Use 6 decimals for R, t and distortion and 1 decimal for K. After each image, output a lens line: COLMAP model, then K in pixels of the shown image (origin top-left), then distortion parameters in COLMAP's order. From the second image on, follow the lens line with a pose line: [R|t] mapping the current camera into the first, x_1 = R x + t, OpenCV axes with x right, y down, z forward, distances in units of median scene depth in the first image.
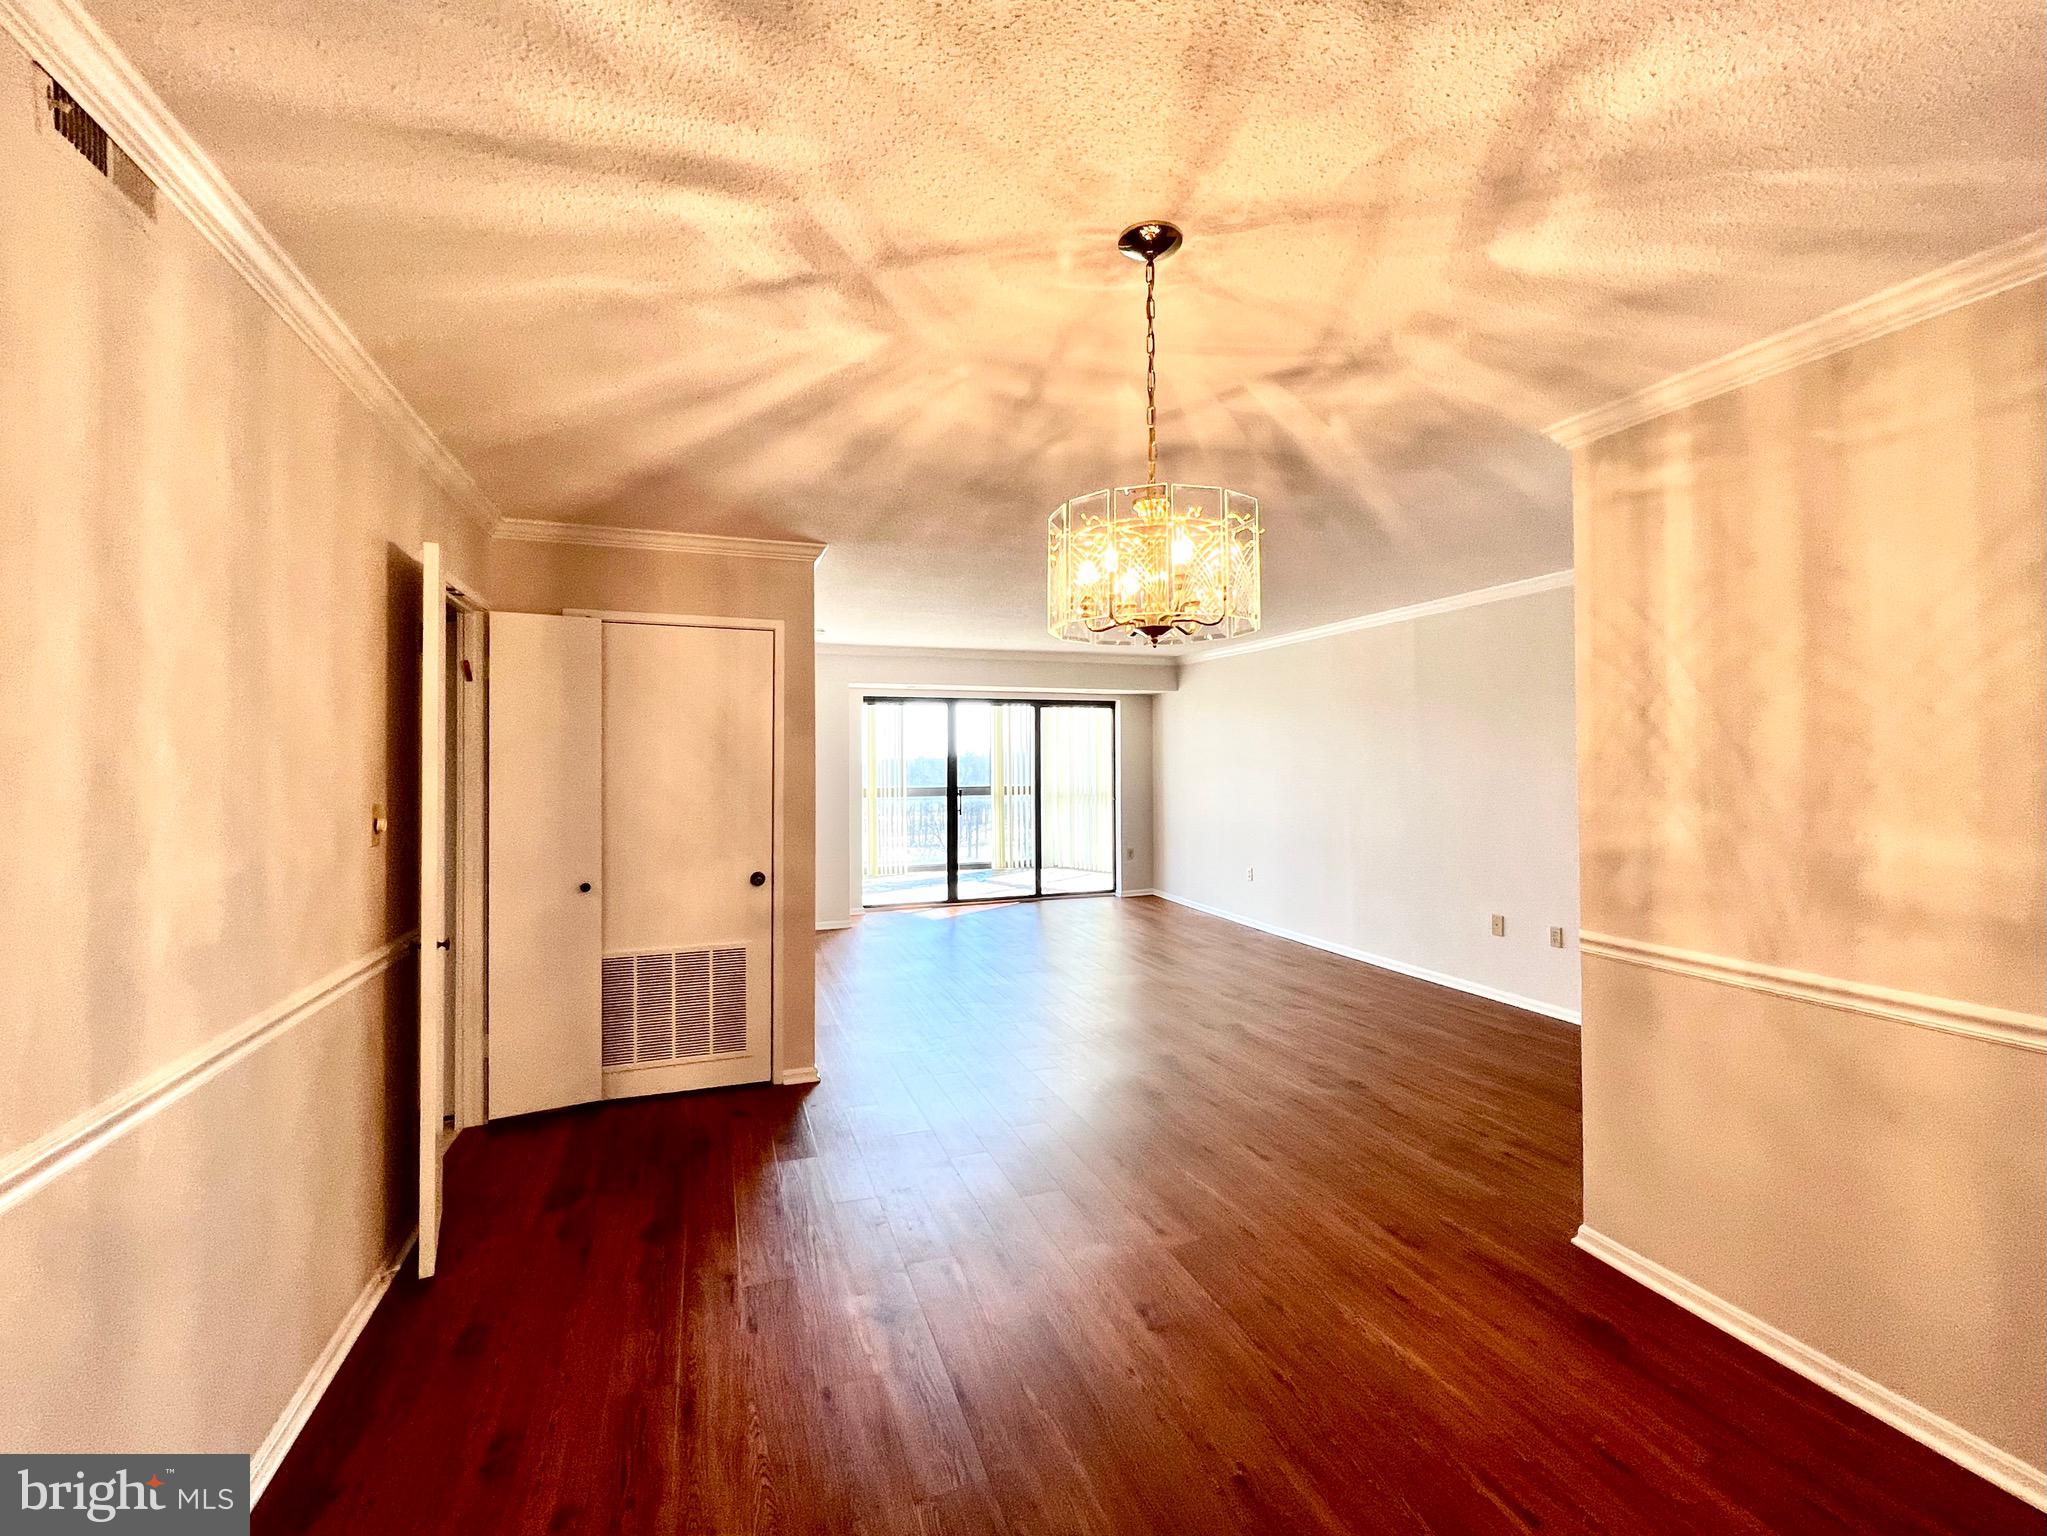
lens RADIAL K [[844.7, 0, 1023.5], [0, 844.7, 768.0], [0, 0, 1]] dist [-0.016436, 0.000184]
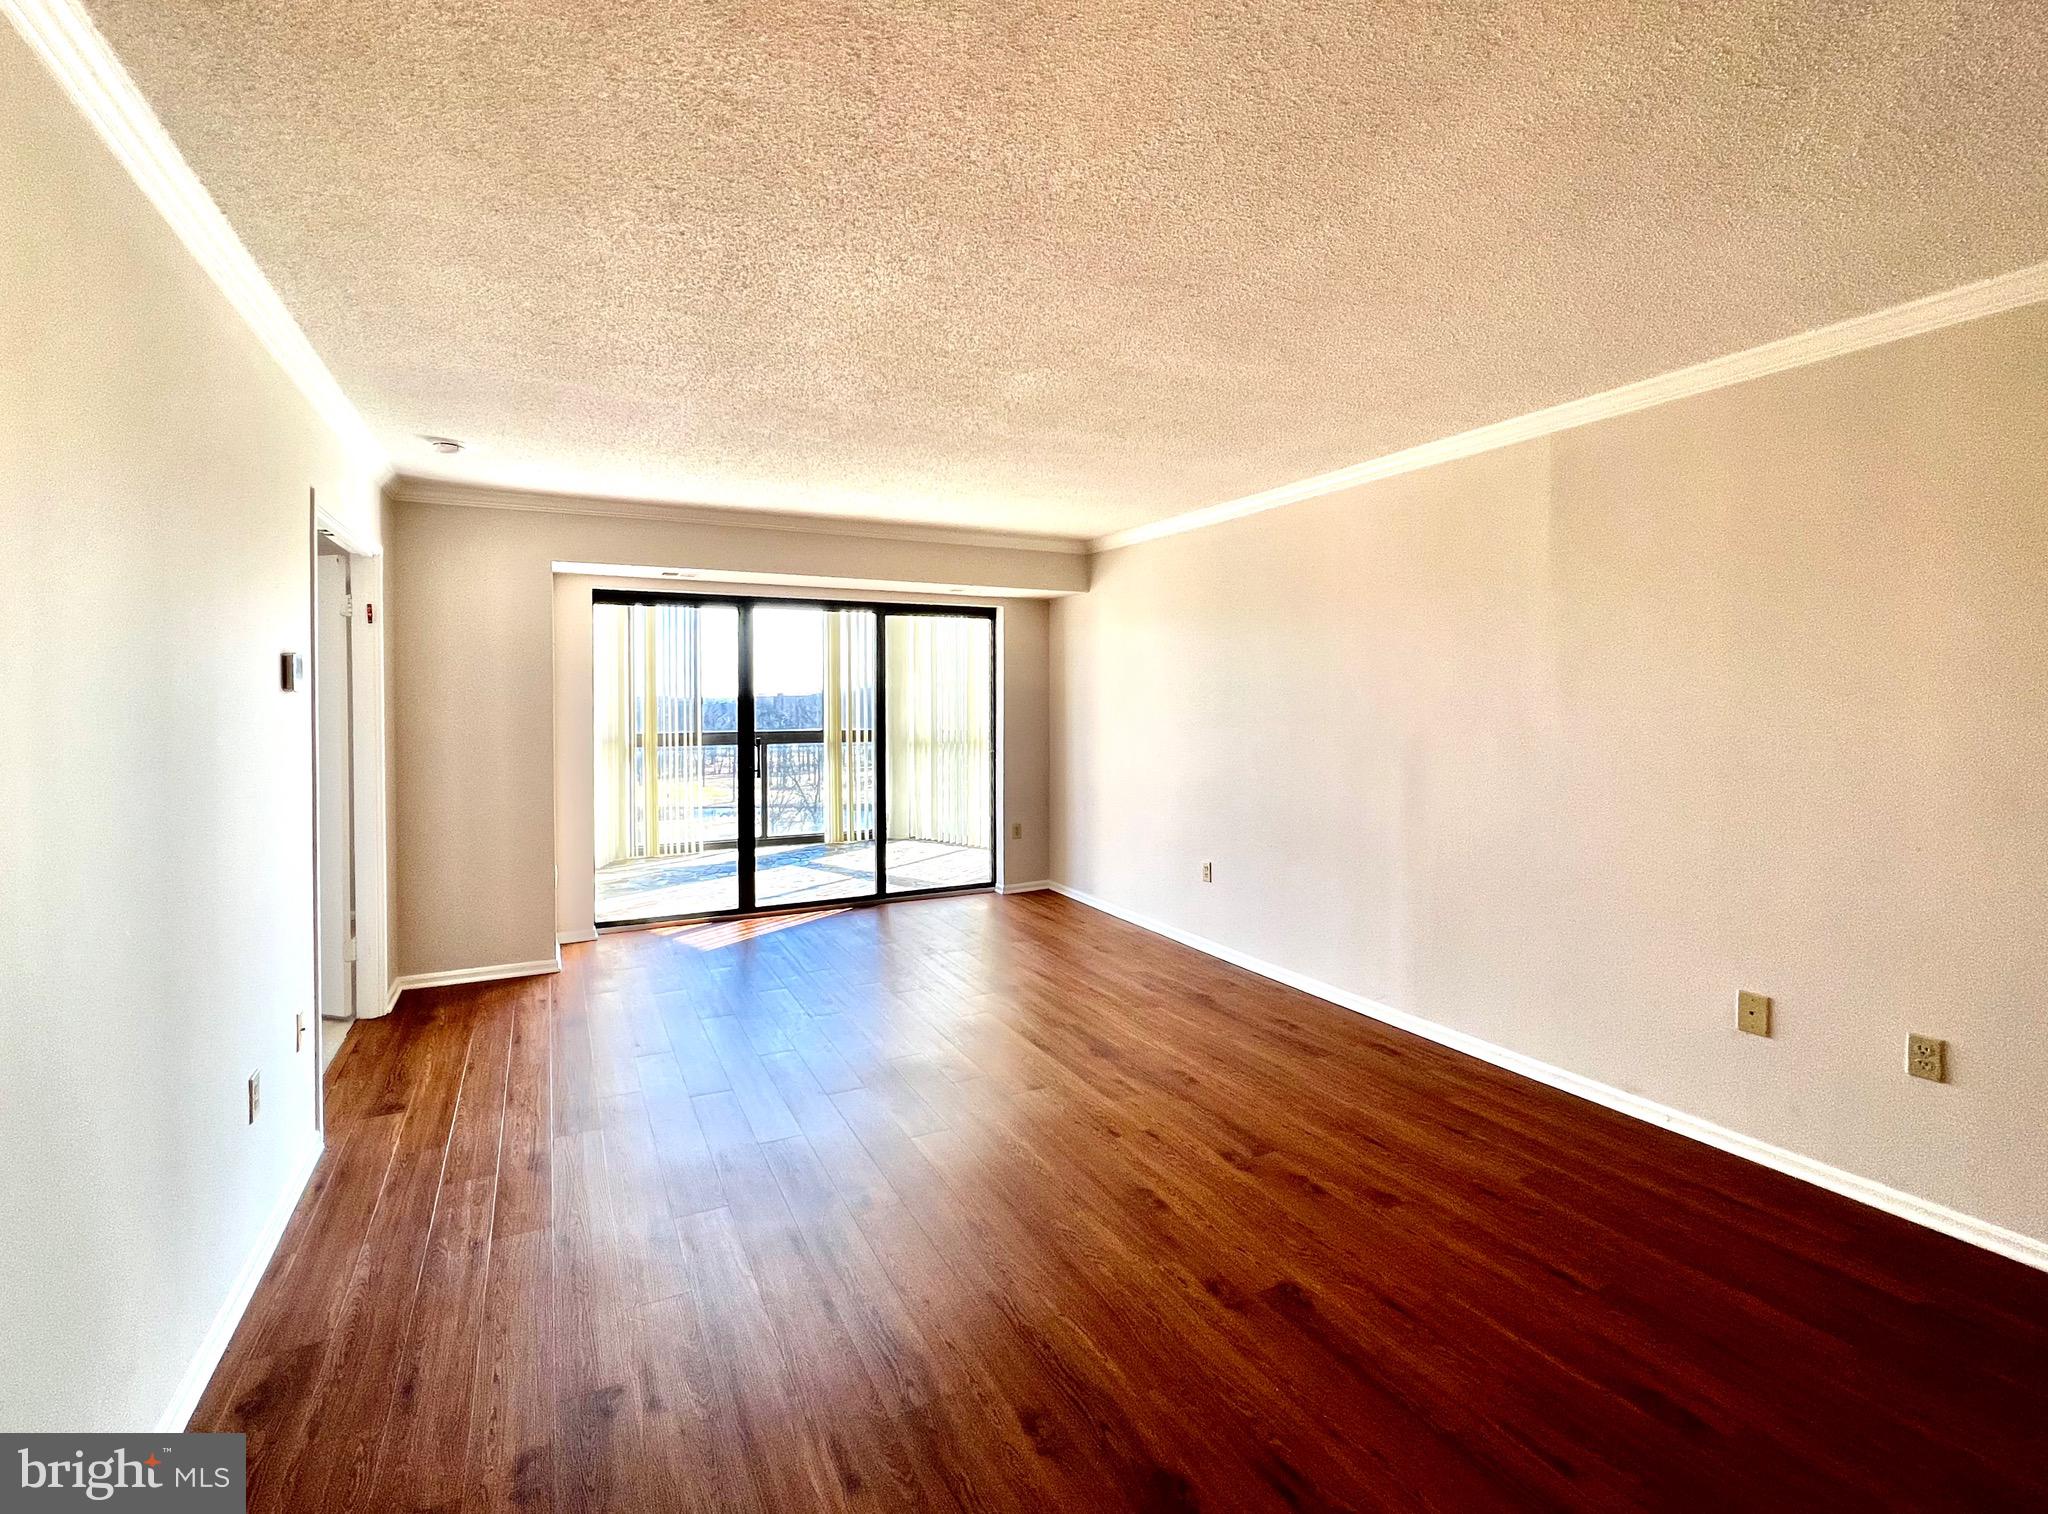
lens RADIAL K [[893.0, 0, 1024.0], [0, 893.0, 757.0], [0, 0, 1]] dist [-0.000340, 0.000007]
pose [[0.988364, -0.001681, 0.152099, 0.021589], [-0.006683, 0.998493, 0.054463, 0.001812], [-0.151961, -0.054846, 0.986864, 0.283321]]
